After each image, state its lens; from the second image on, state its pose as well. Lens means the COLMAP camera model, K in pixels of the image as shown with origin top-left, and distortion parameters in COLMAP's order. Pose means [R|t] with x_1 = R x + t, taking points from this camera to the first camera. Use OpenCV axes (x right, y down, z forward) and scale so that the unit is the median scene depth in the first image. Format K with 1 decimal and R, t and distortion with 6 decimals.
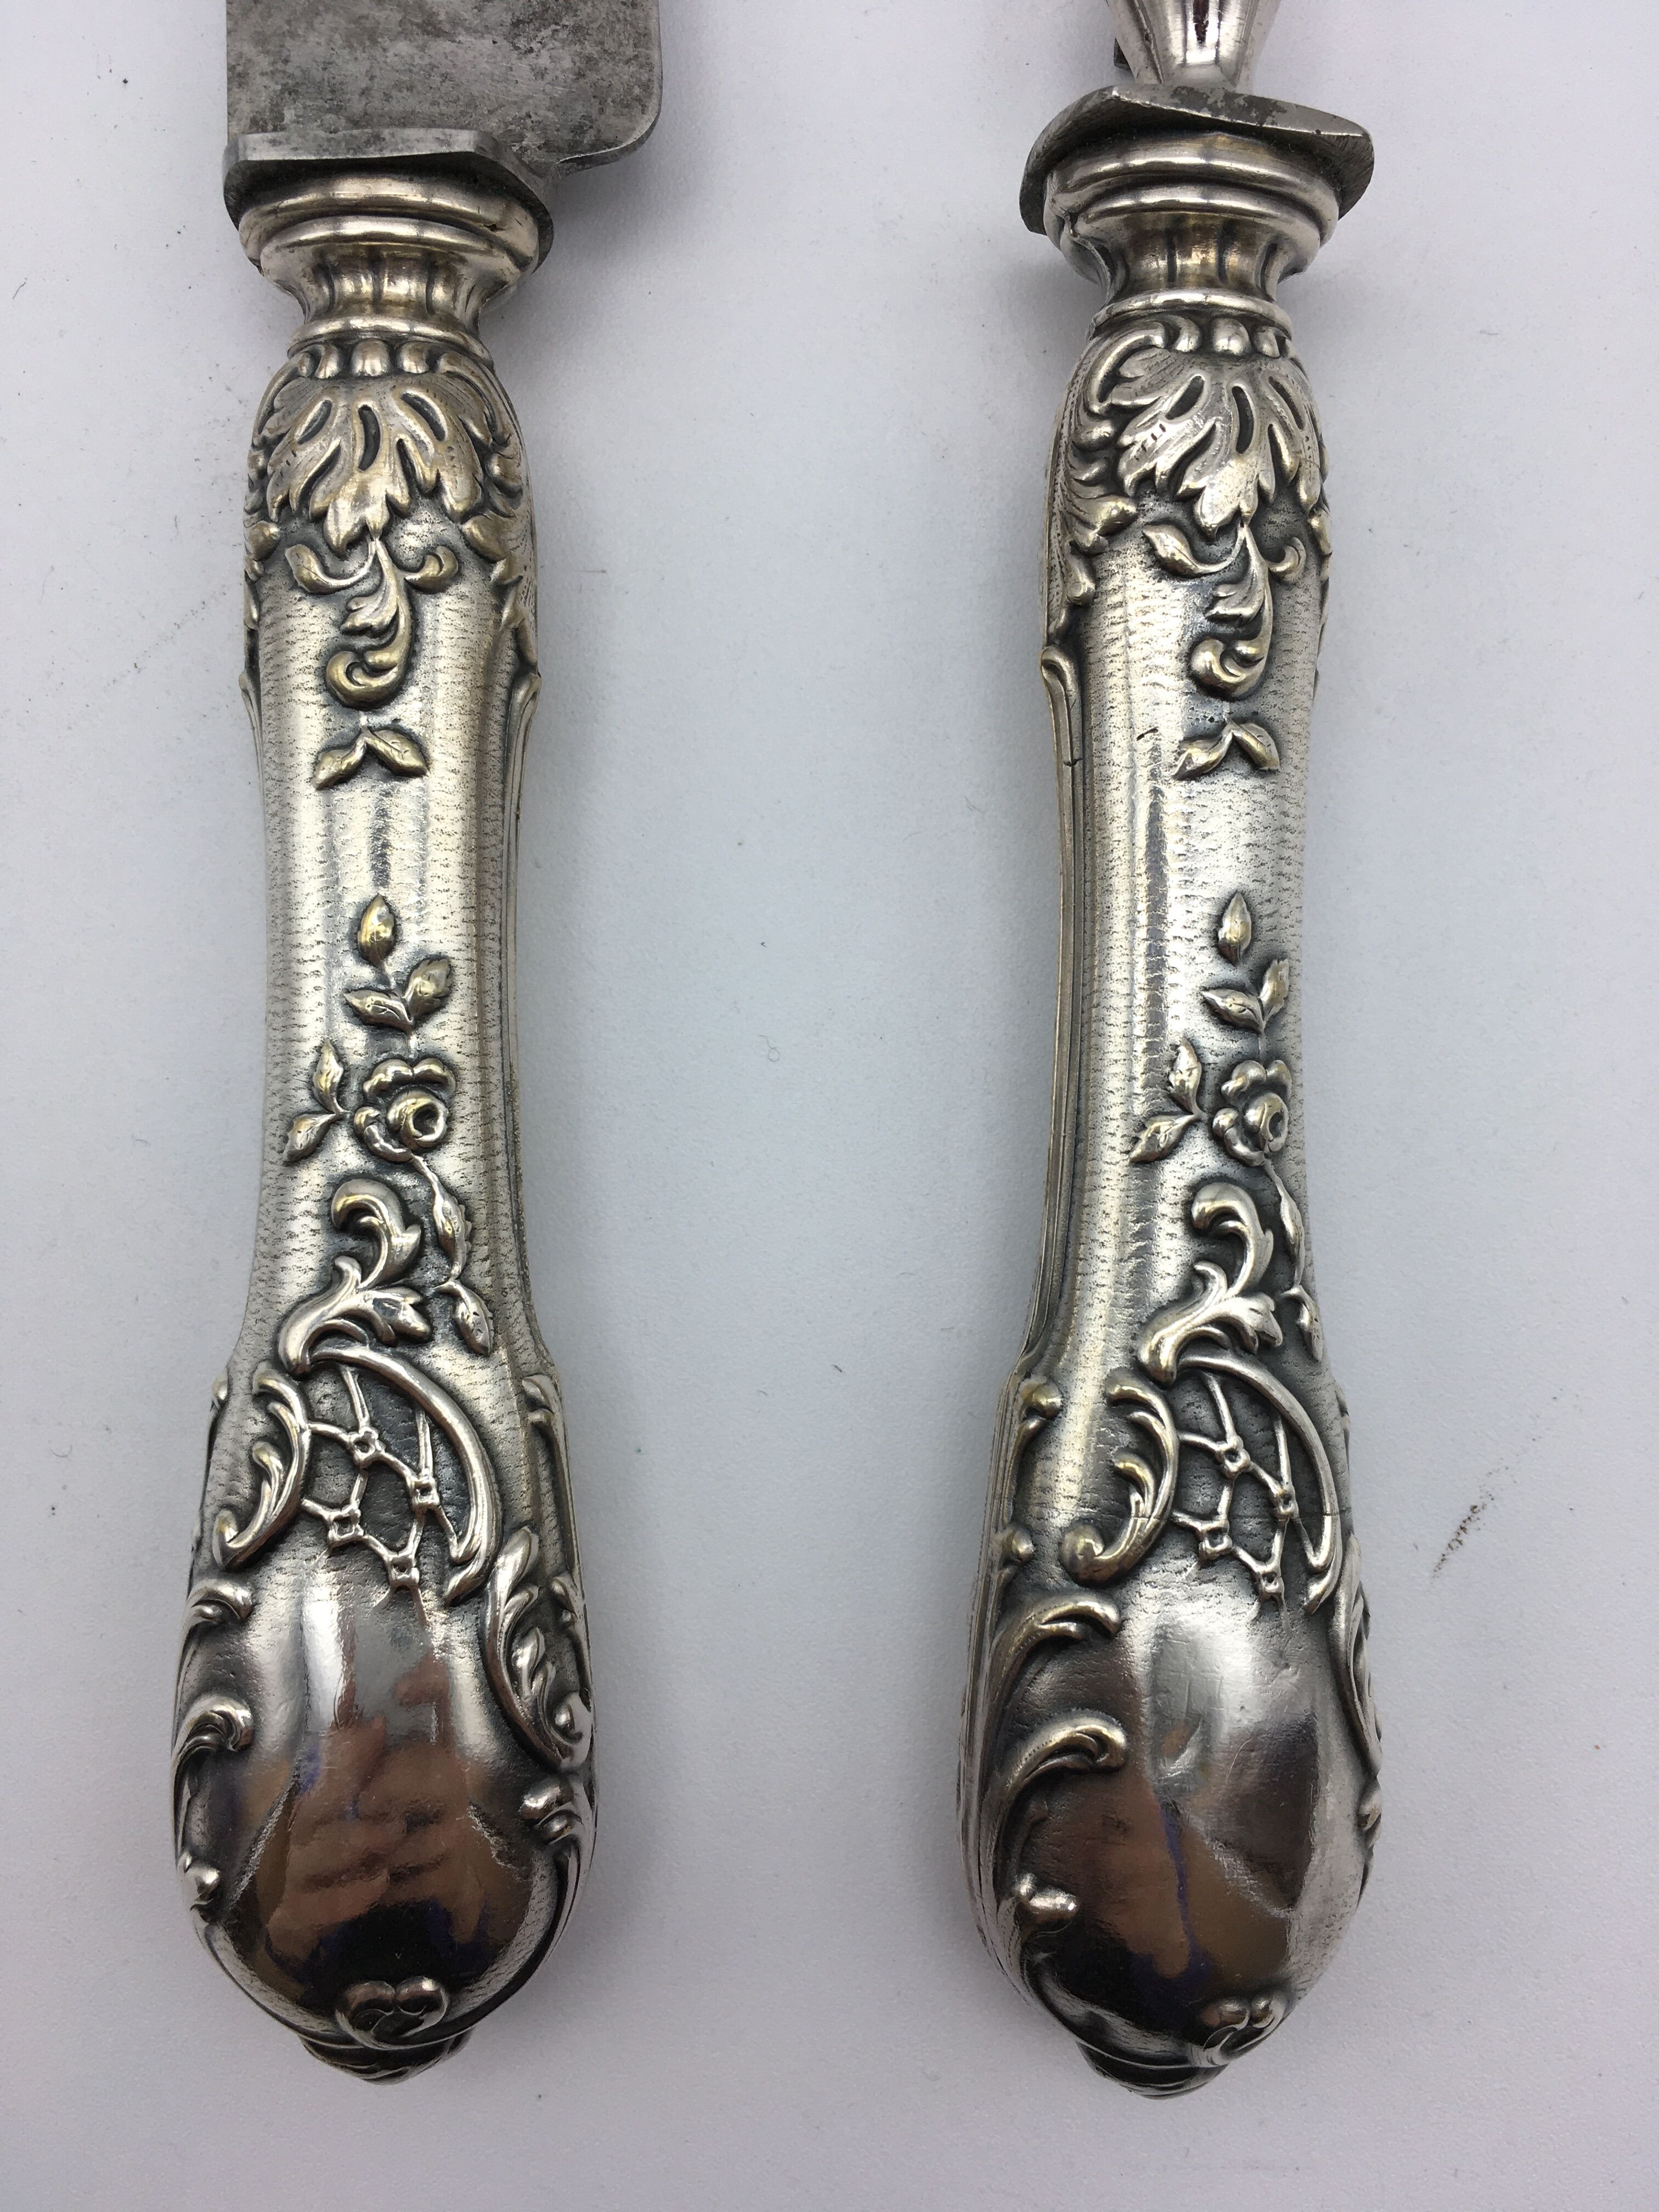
lens RADIAL K [[1978.2, 0, 823.3], [0, 1978.2, 1085.2], [0, 0, 1]] dist [0.091686, -0.144793]
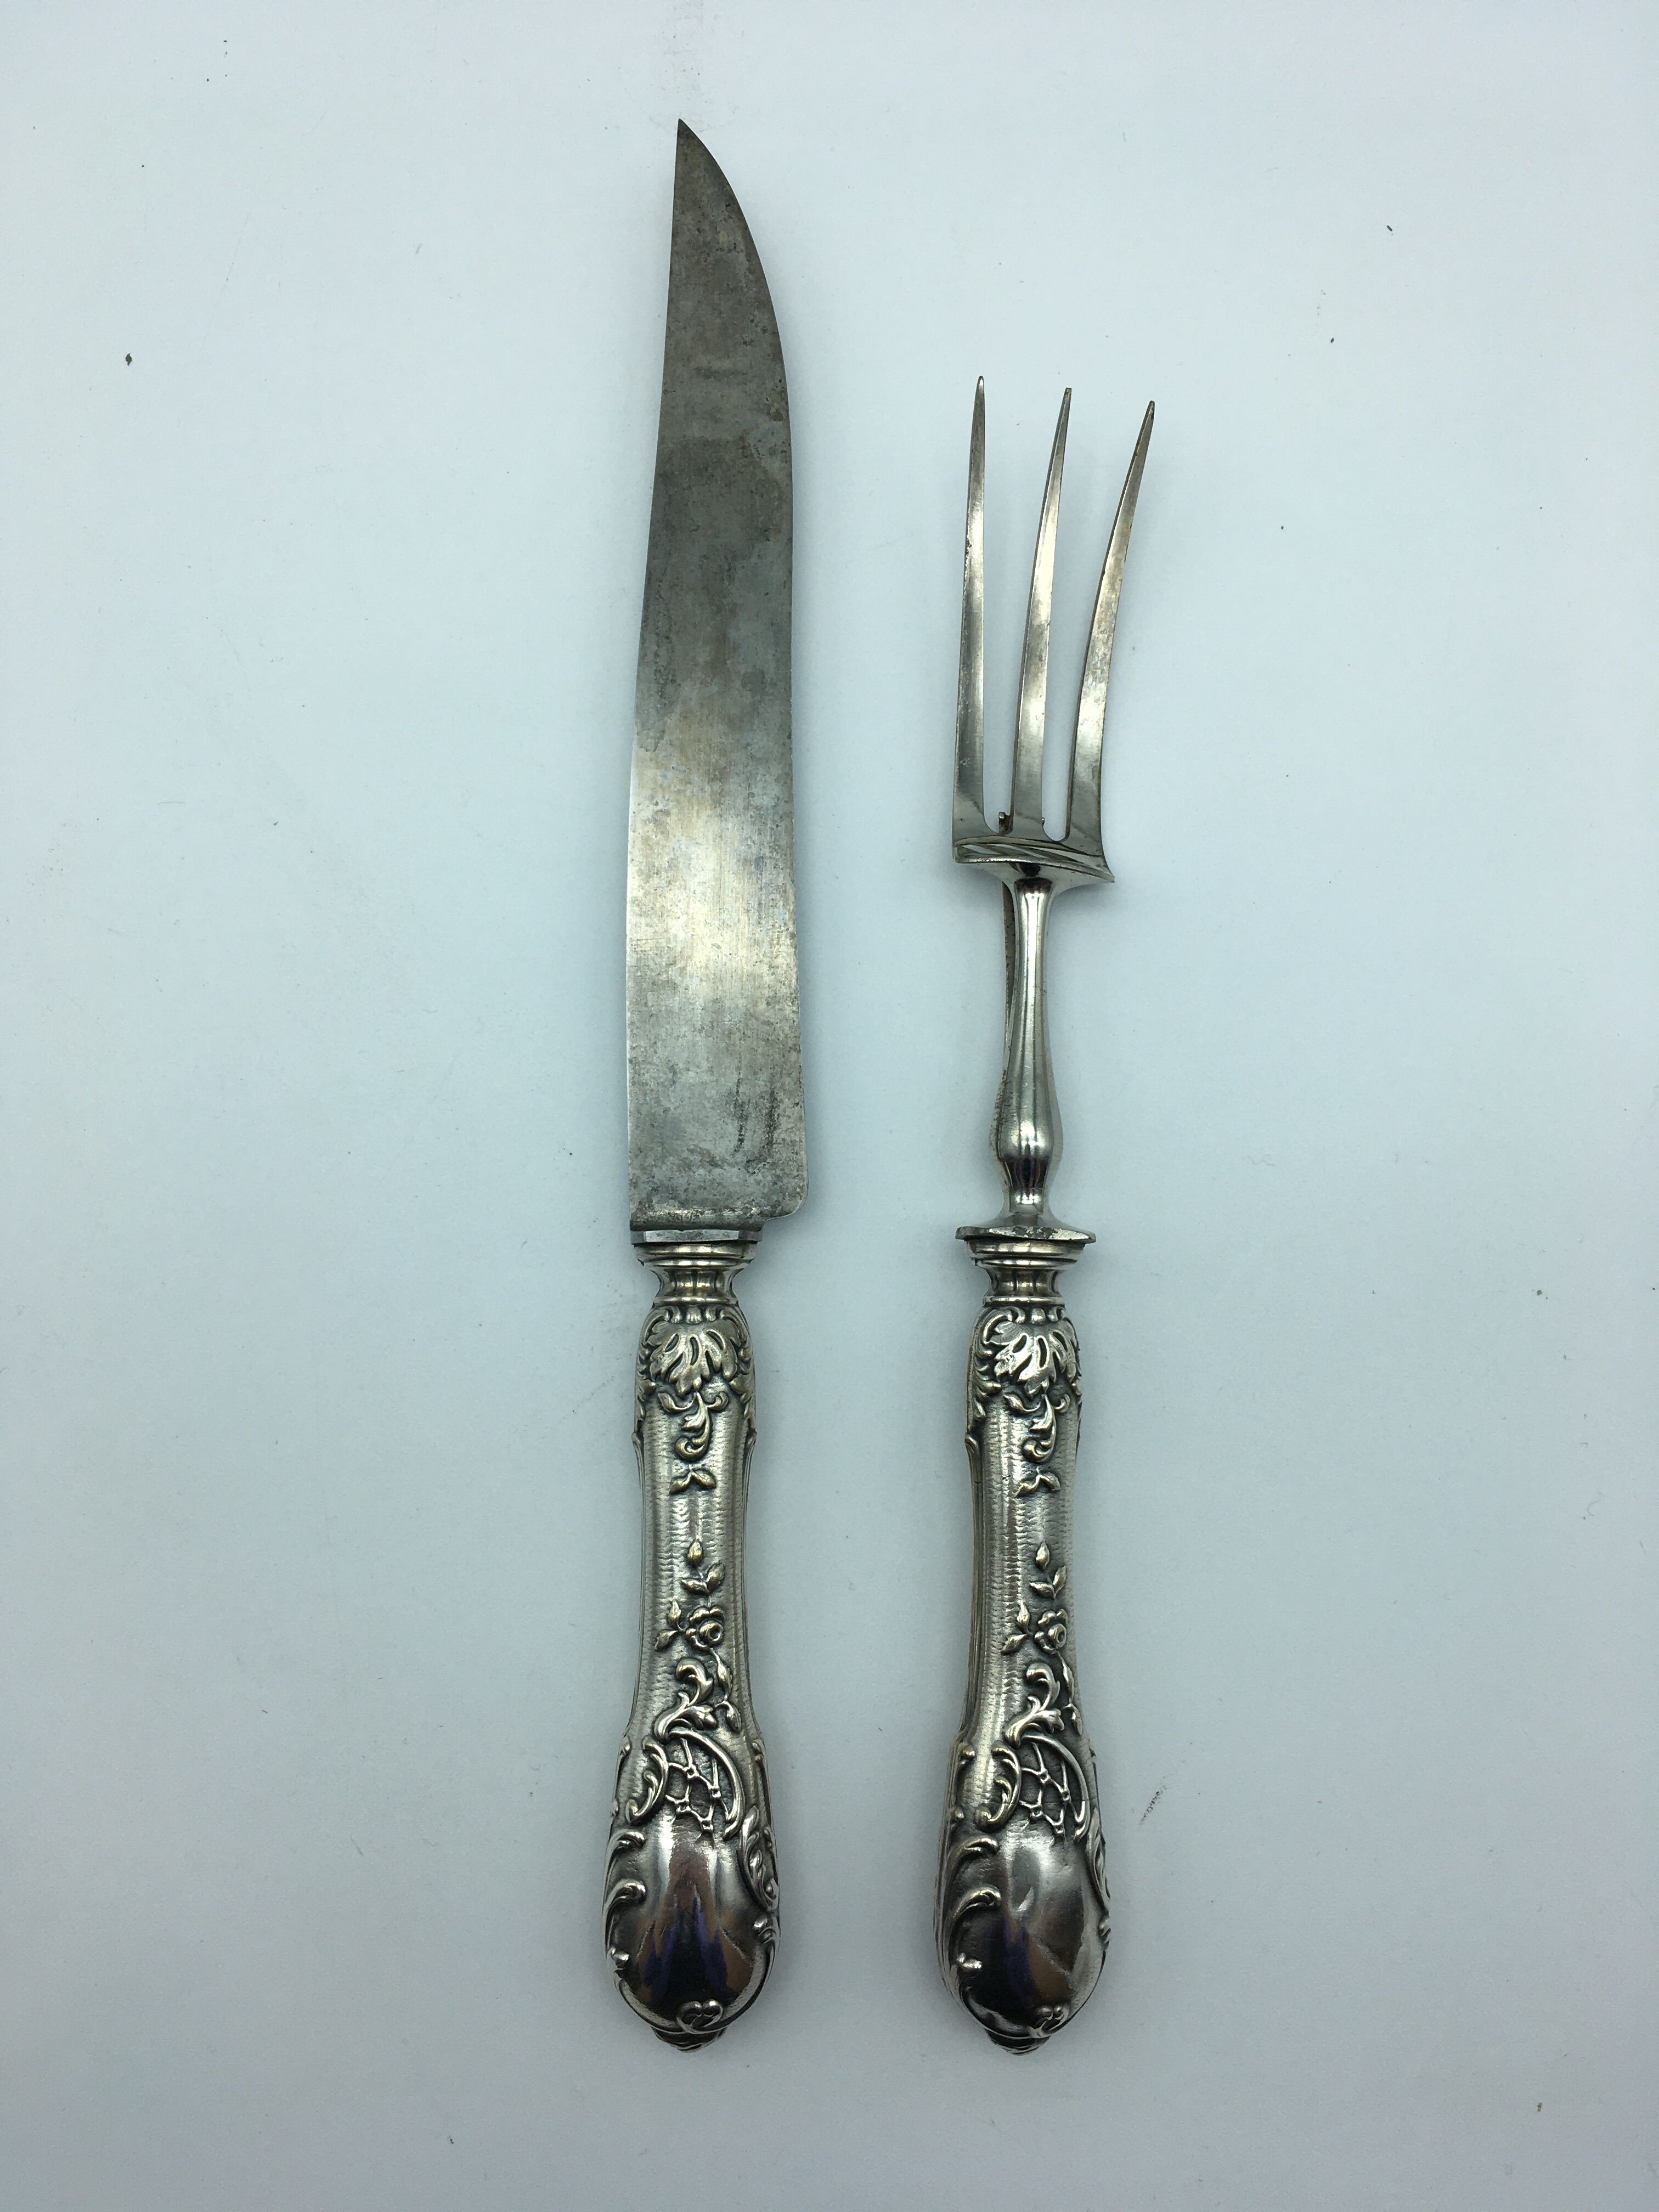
lens RADIAL K [[1956.3, 0, 834.6], [0, 1956.3, 1110.3], [0, 0, 1]] dist [0.114741, -0.100180]
pose [[0.999850, 0.001807, 0.017207, -0.096571], [-0.000414, 0.996744, -0.080626, -0.432201], [-0.017297, 0.080606, 0.996596, -1.488209]]
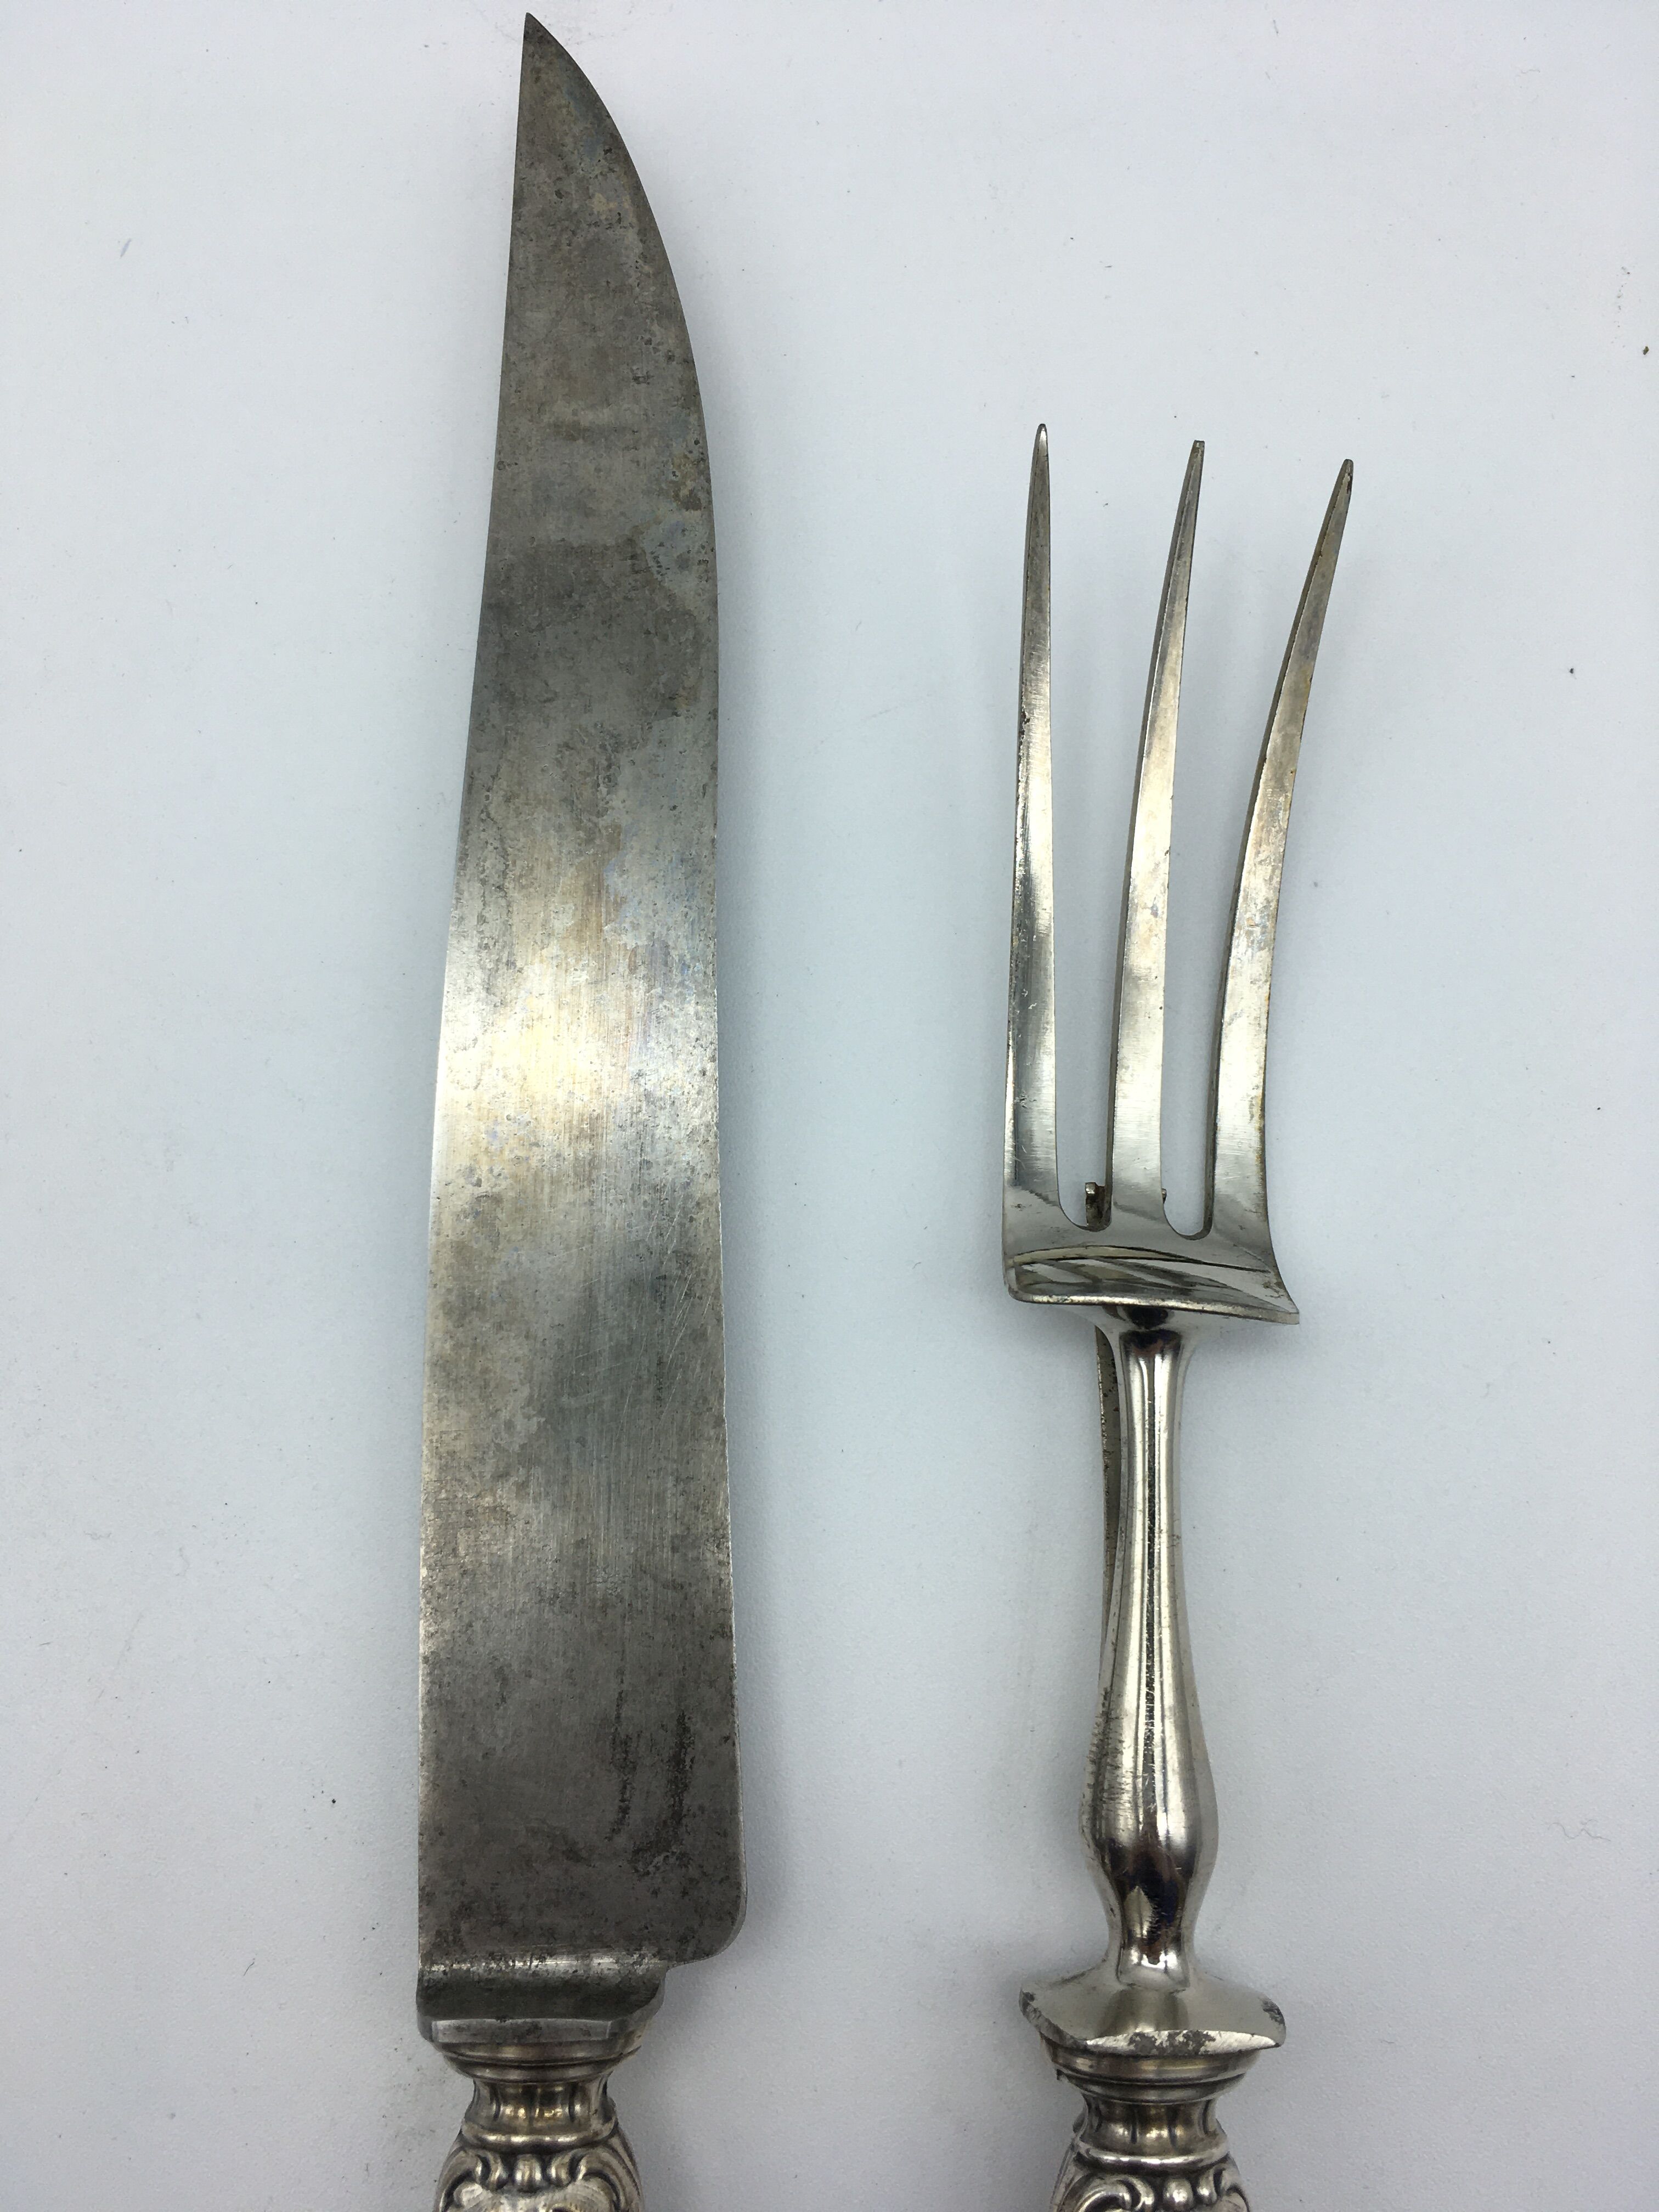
lens RADIAL K [[1978.2, 0, 823.3], [0, 1978.2, 1085.2], [0, 0, 1]] dist [0.091686, -0.144793]
pose [[0.999702, -0.009489, -0.022471, 0.005380], [0.007233, 0.995118, -0.098432, -0.977071], [0.023295, 0.098240, 0.994890, -0.394140]]
